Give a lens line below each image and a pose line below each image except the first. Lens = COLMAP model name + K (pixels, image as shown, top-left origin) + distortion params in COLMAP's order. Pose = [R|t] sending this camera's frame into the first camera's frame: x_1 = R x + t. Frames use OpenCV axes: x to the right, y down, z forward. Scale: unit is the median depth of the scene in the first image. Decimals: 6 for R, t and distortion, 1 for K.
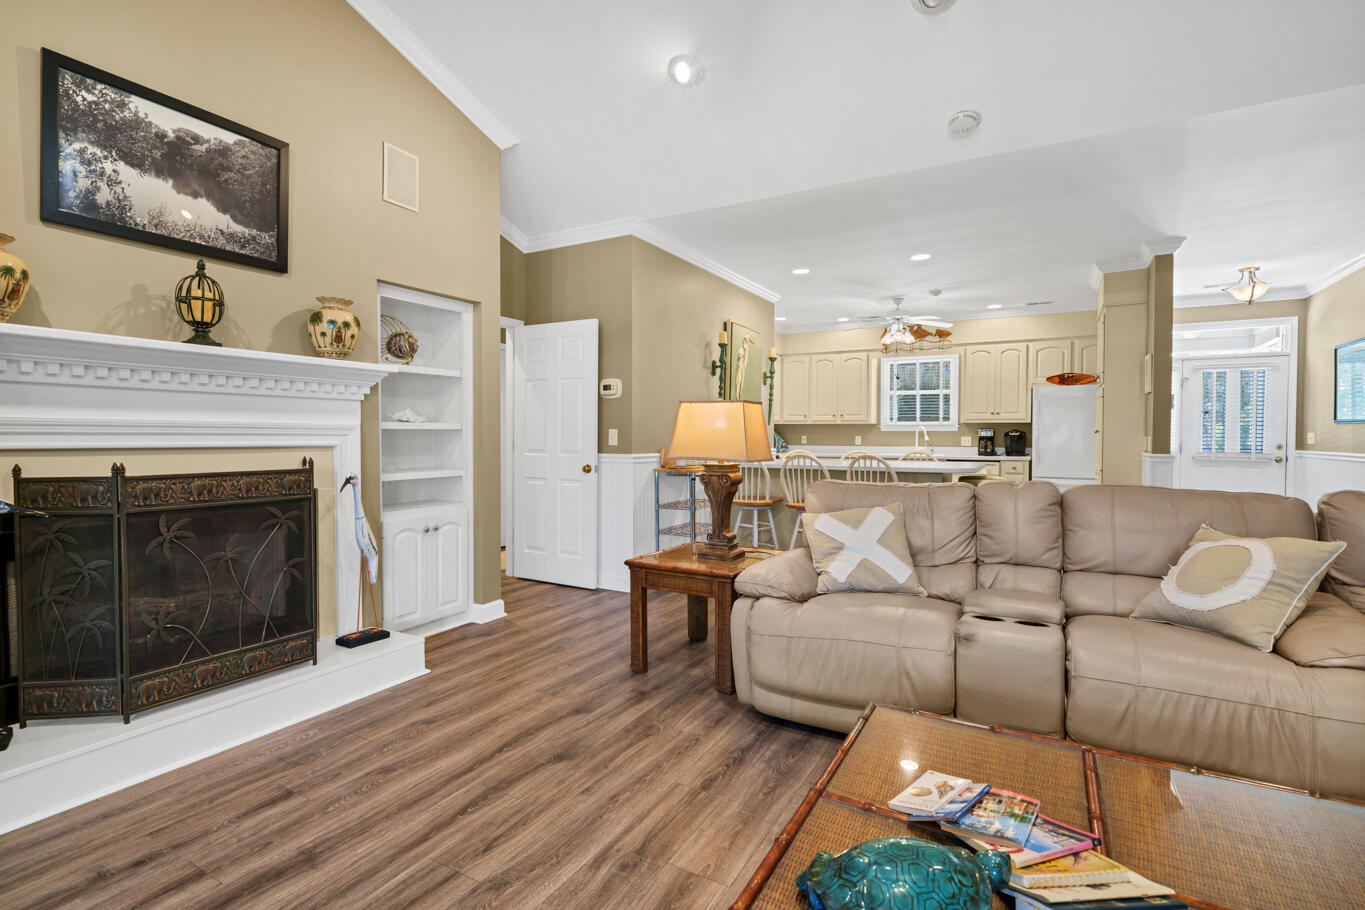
lens RADIAL K [[701.4, 0, 658.1], [0, 701.4, 442.5], [0, 0, 1]] dist [-0.001071, 0.000439]
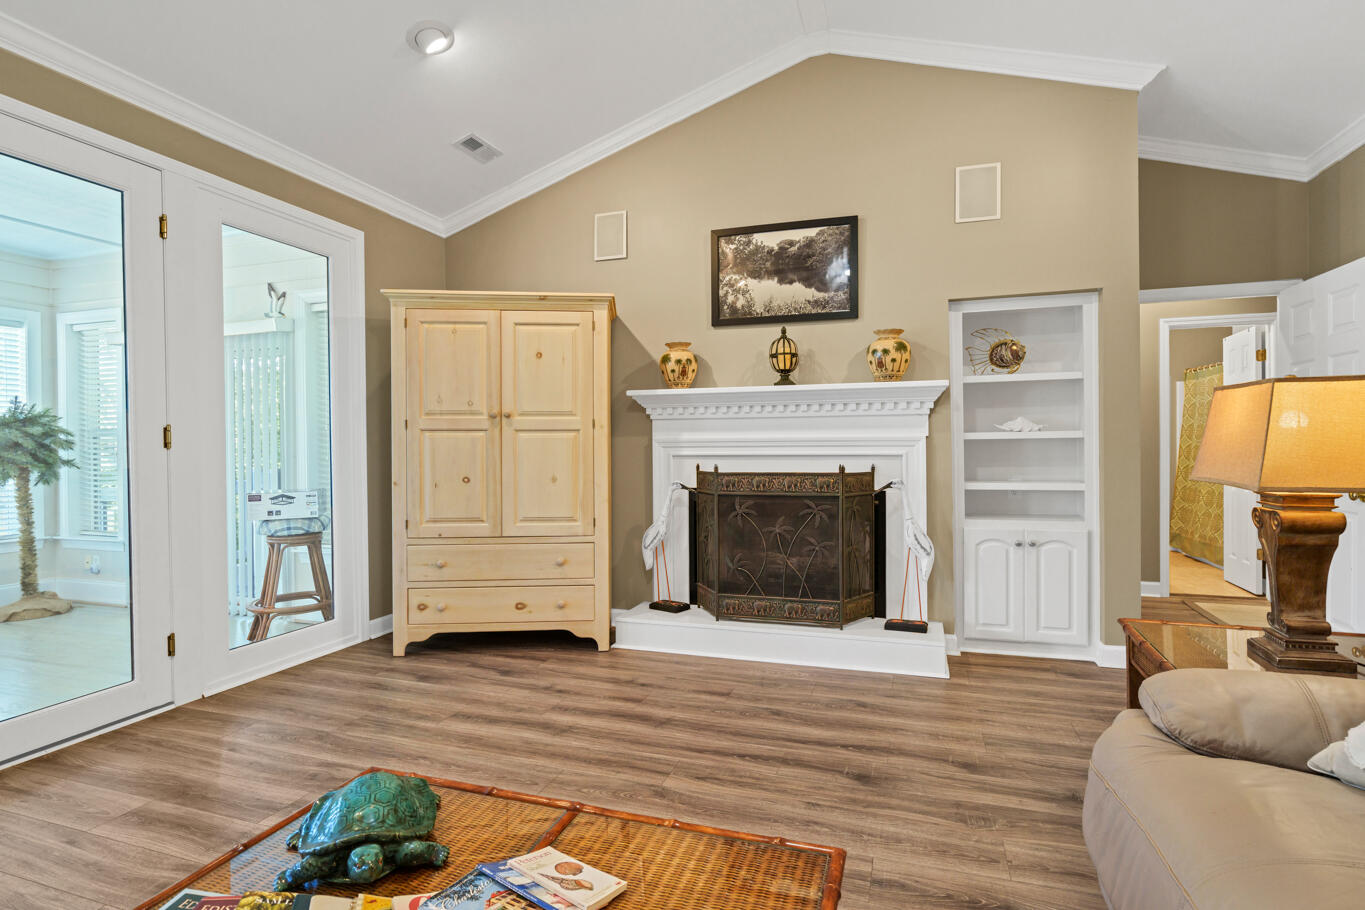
lens RADIAL K [[646.6, 0, 680.0], [0, 646.6, 448.4], [0, 0, 1]] dist [-0.002144, 0.000044]
pose [[0.194455, -0.003062, -0.980907, 0.624507], [-0.001722, 0.999993, -0.003463, -0.002513], [0.980910, 0.002362, 0.194449, 0.524447]]
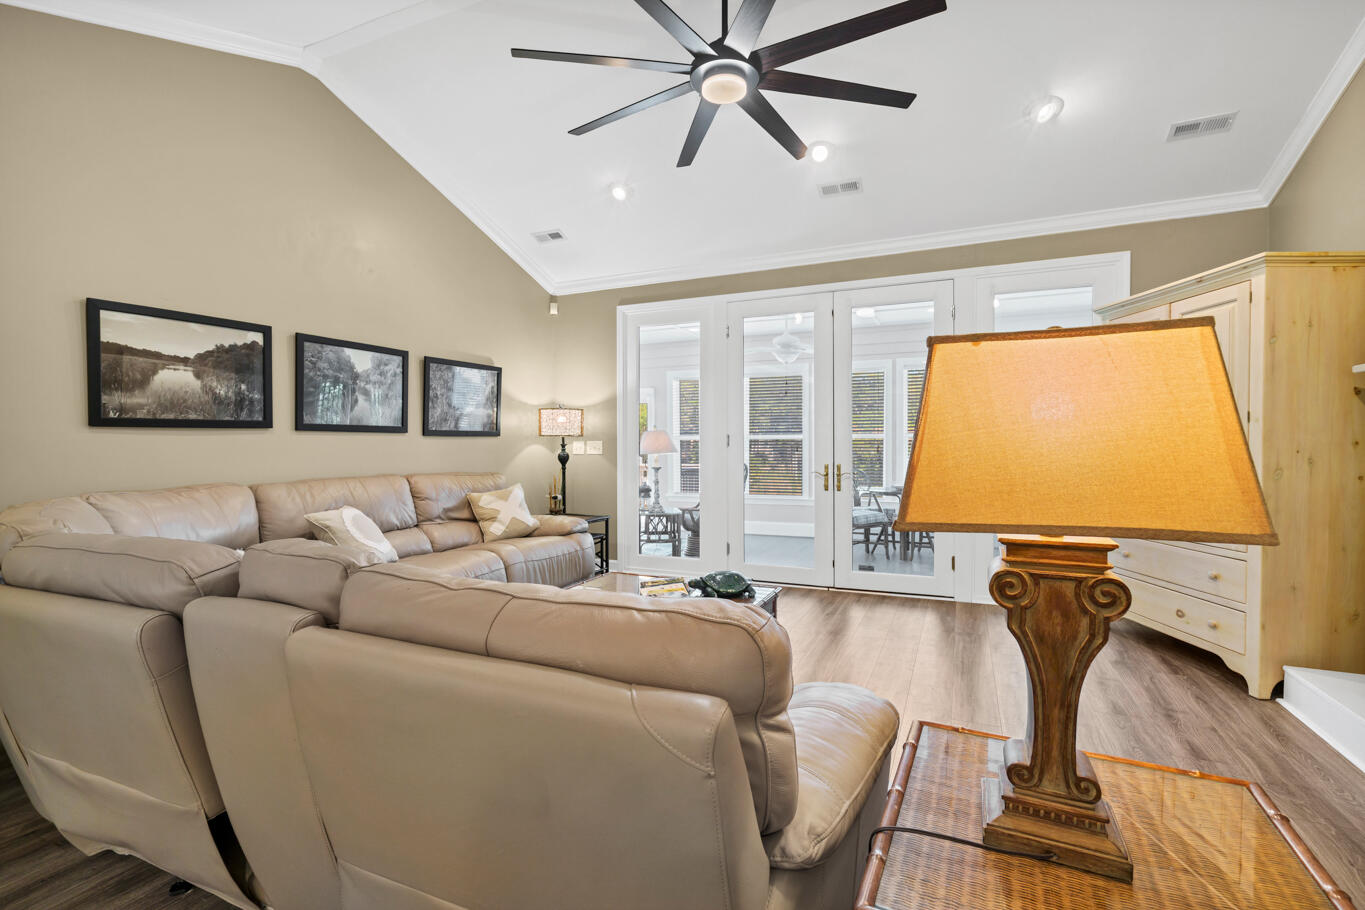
lens RADIAL K [[646.6, 0, 680.0], [0, 646.6, 448.4], [0, 0, 1]] dist [-0.002144, 0.000044]
pose [[-0.994155, -0.001856, -0.107949, 0.356659], [-0.003103, 0.999930, 0.011391, -0.013335], [0.107920, 0.011659, -0.994091, 1.588259]]
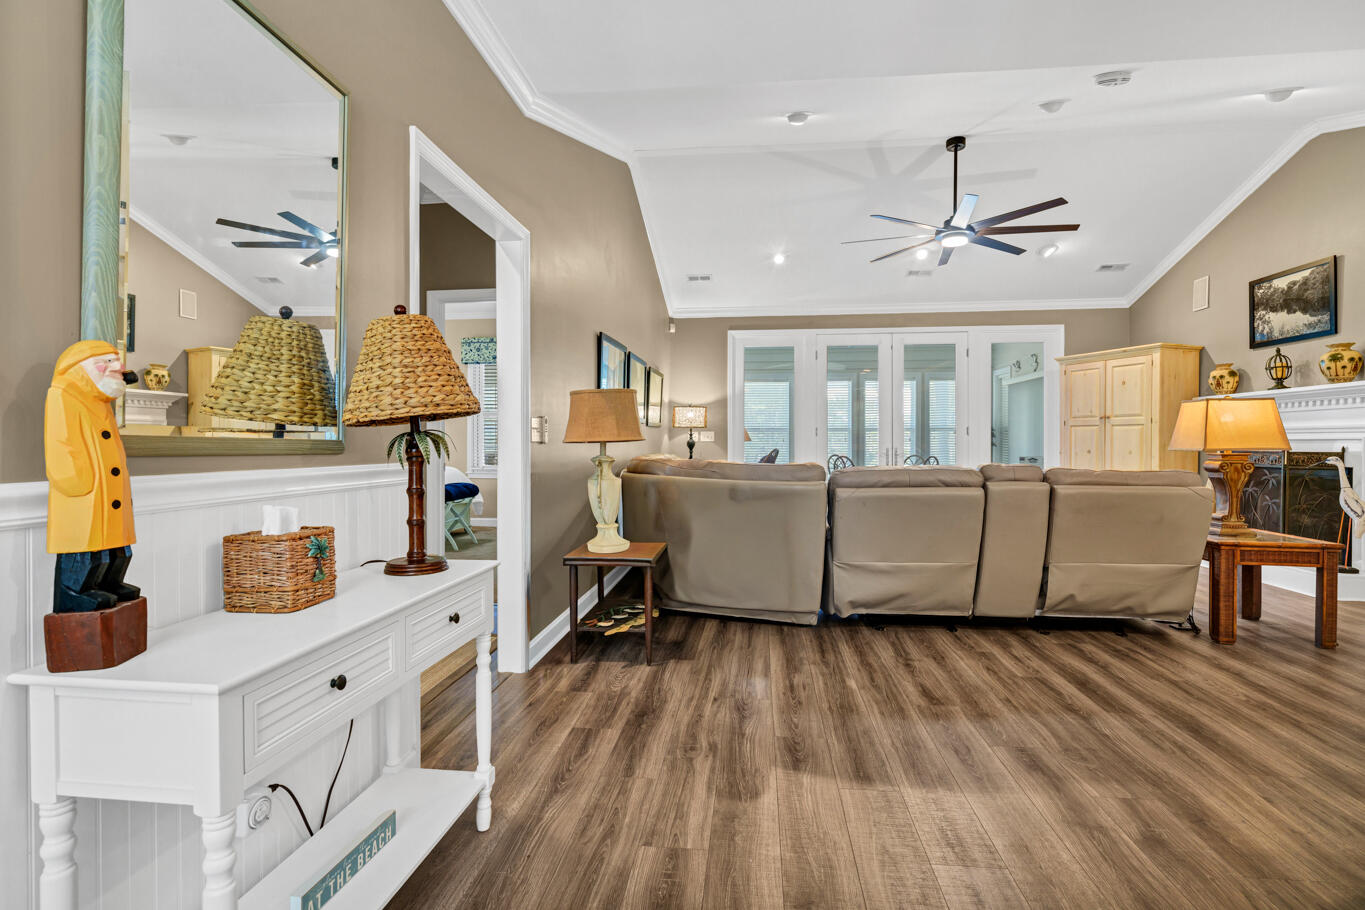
lens RADIAL K [[625.3, 0, 729.0], [0, 625.3, 441.4], [0, 0, 1]] dist [-0.001083, 0.000056]
pose [[-0.902632, -0.004154, -0.430394, 1.563304], [-0.007897, 0.999945, 0.006910, 0.012219], [0.430341, 0.009636, -0.902615, 1.946149]]
